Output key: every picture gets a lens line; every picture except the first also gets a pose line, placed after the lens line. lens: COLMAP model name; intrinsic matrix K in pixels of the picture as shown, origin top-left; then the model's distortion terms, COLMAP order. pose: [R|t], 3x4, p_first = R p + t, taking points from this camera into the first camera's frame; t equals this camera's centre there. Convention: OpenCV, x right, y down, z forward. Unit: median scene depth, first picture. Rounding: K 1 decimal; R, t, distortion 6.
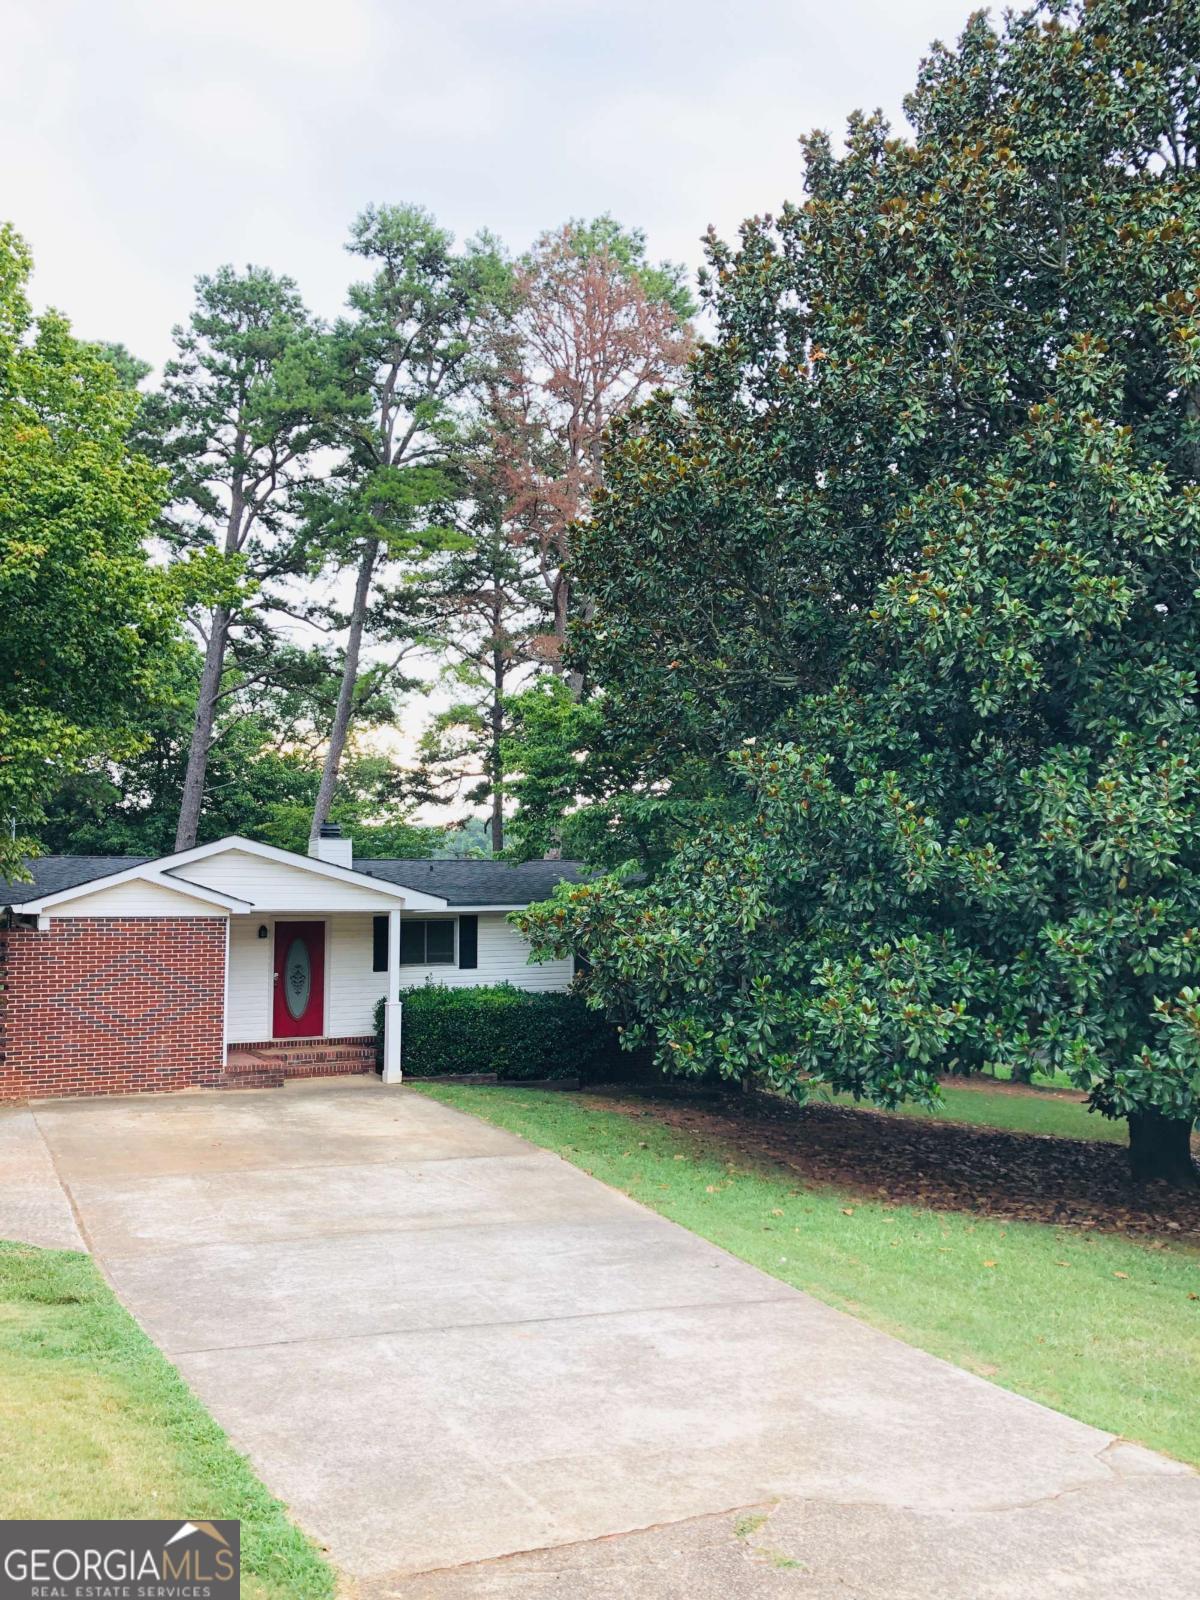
lens RADIAL K [[1316.6, 0, 611.7], [0, 1316.6, 796.6], [0, 0, 1]] dist [0.048651, -0.051911]
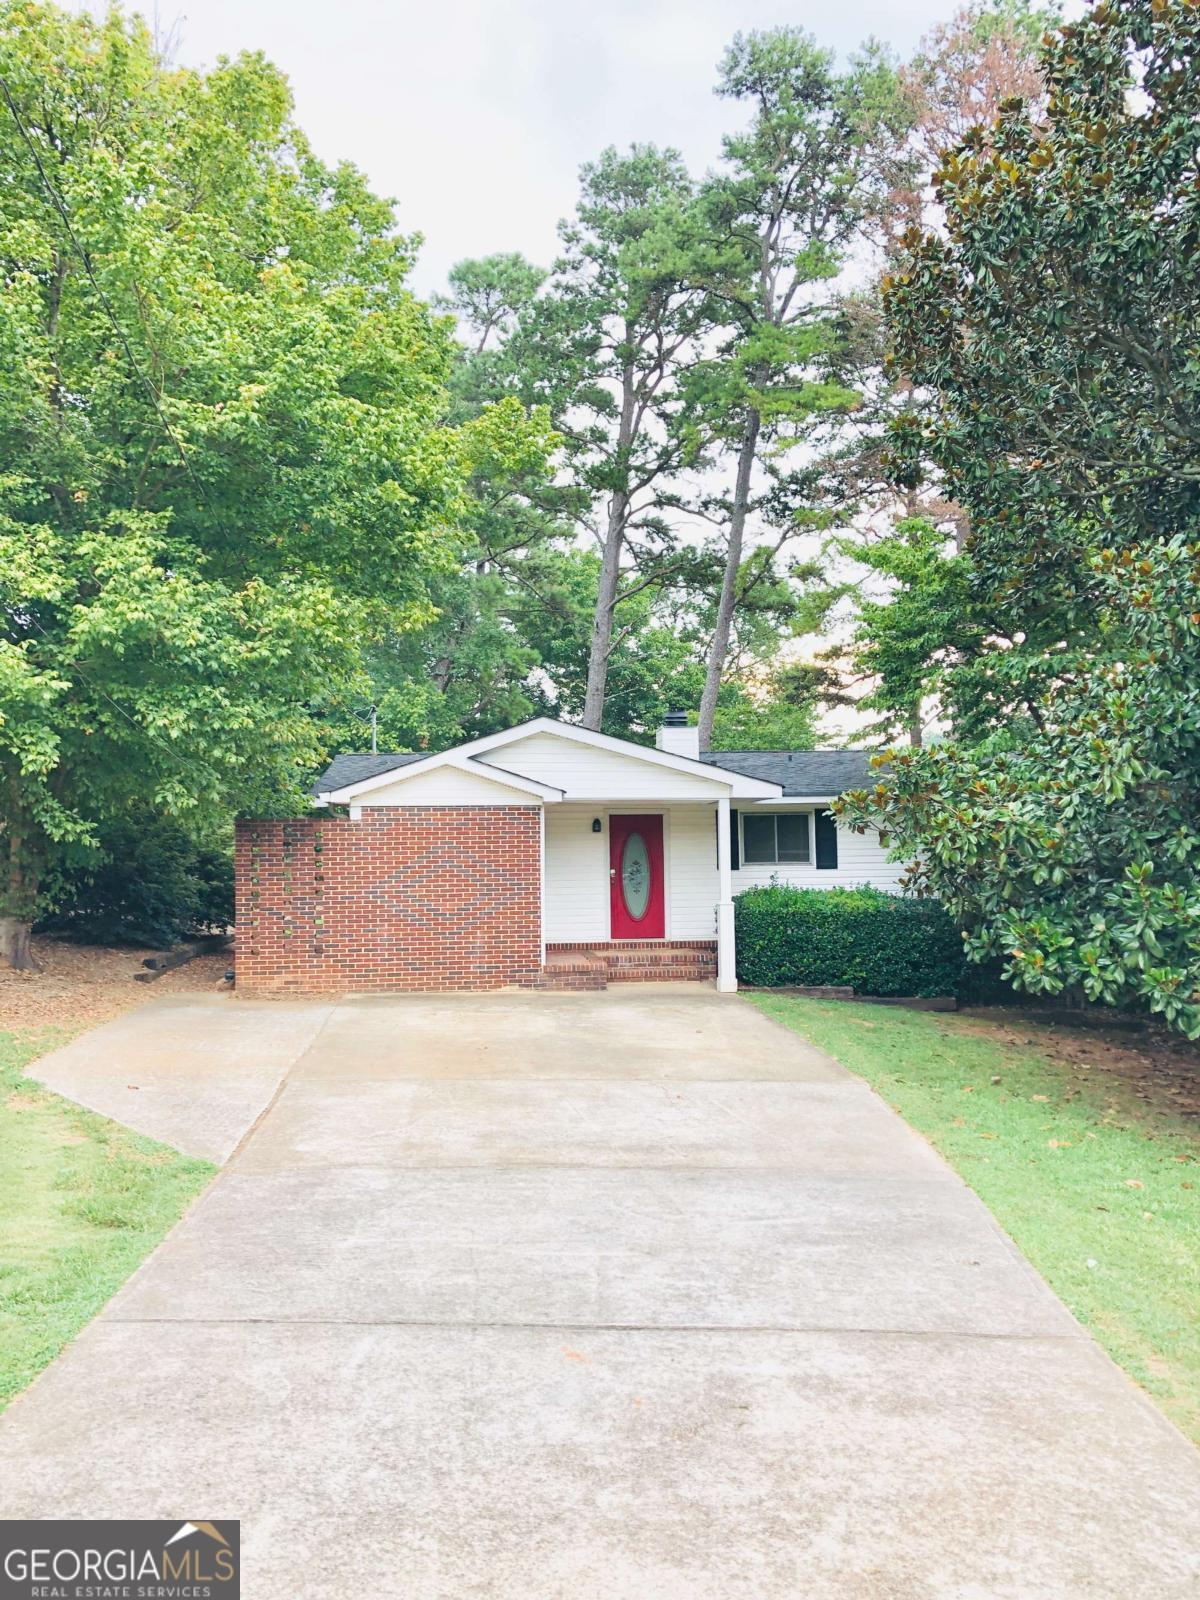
lens RADIAL K [[1316.6, 0, 594.2], [0, 1316.6, 796.6], [0, 0, 1]] dist [0.048651, -0.051911]
pose [[0.935661, -0.015627, -0.352554, 0.070316], [0.036615, 0.997926, 0.052941, 0.038341], [0.350995, -0.062443, 0.934293, 0.161252]]
